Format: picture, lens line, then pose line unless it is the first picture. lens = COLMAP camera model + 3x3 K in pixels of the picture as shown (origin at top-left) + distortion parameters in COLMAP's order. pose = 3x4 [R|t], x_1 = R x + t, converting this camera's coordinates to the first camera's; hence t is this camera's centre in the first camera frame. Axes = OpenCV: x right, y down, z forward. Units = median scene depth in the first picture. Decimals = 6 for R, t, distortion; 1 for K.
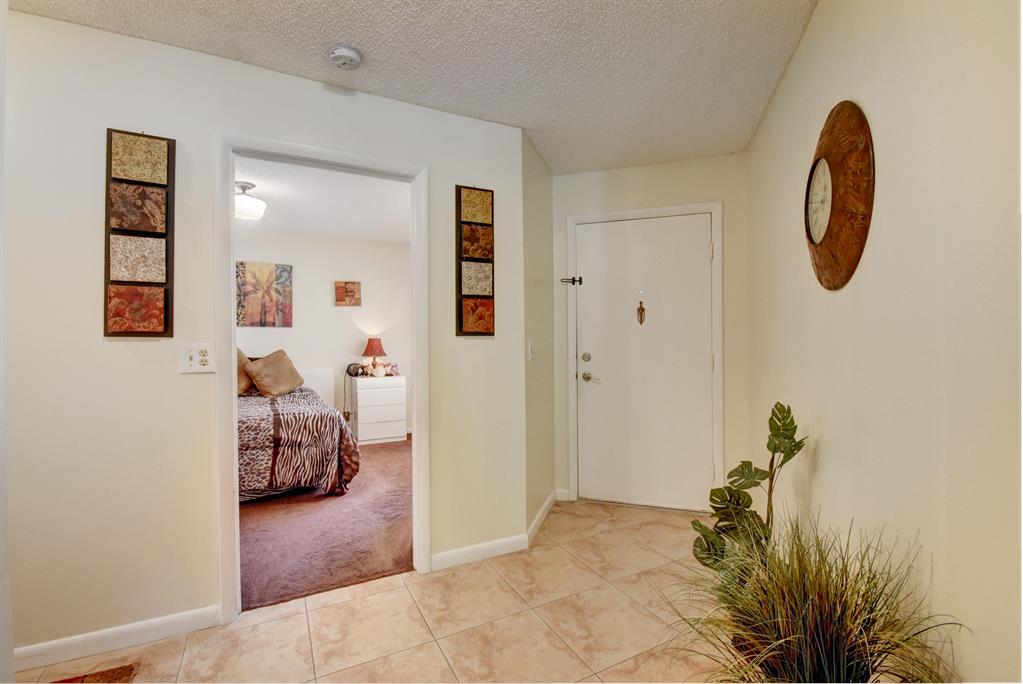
lens RADIAL K [[446.1, 0, 507.8], [0, 446.1, 339.0], [0, 0, 1]] dist [0.010359, -0.015921]
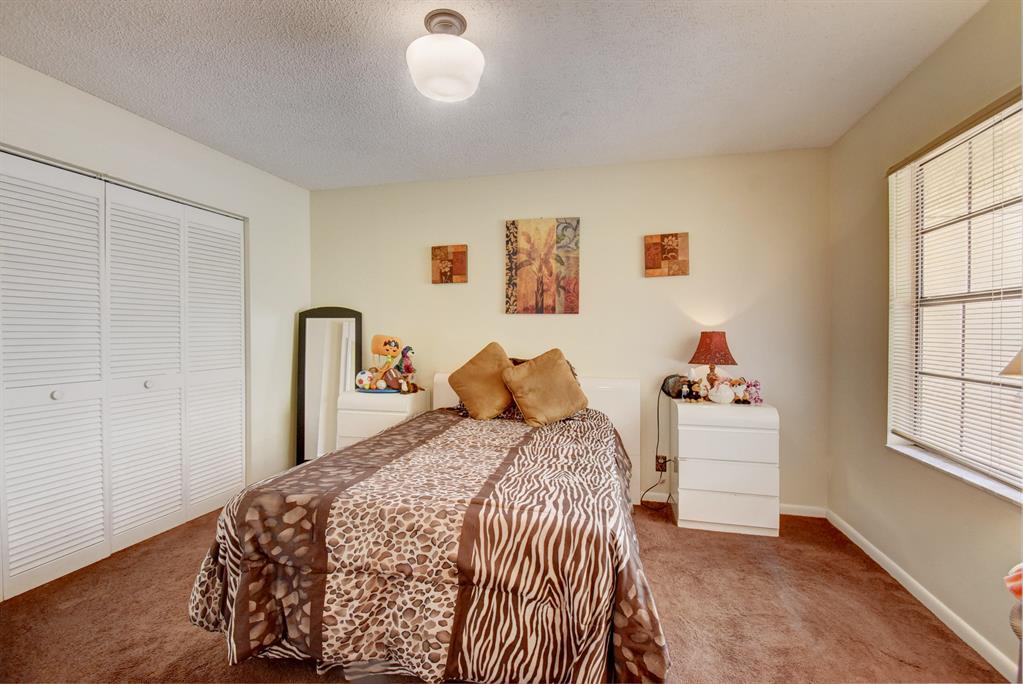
lens RADIAL K [[446.1, 0, 507.8], [0, 446.1, 339.0], [0, 0, 1]] dist [0.010359, -0.015921]
pose [[0.752307, 0.014037, -0.658664, -0.148780], [-0.005130, 0.999867, 0.015449, 0.001066], [0.658793, -0.008244, 0.752279, 0.494832]]
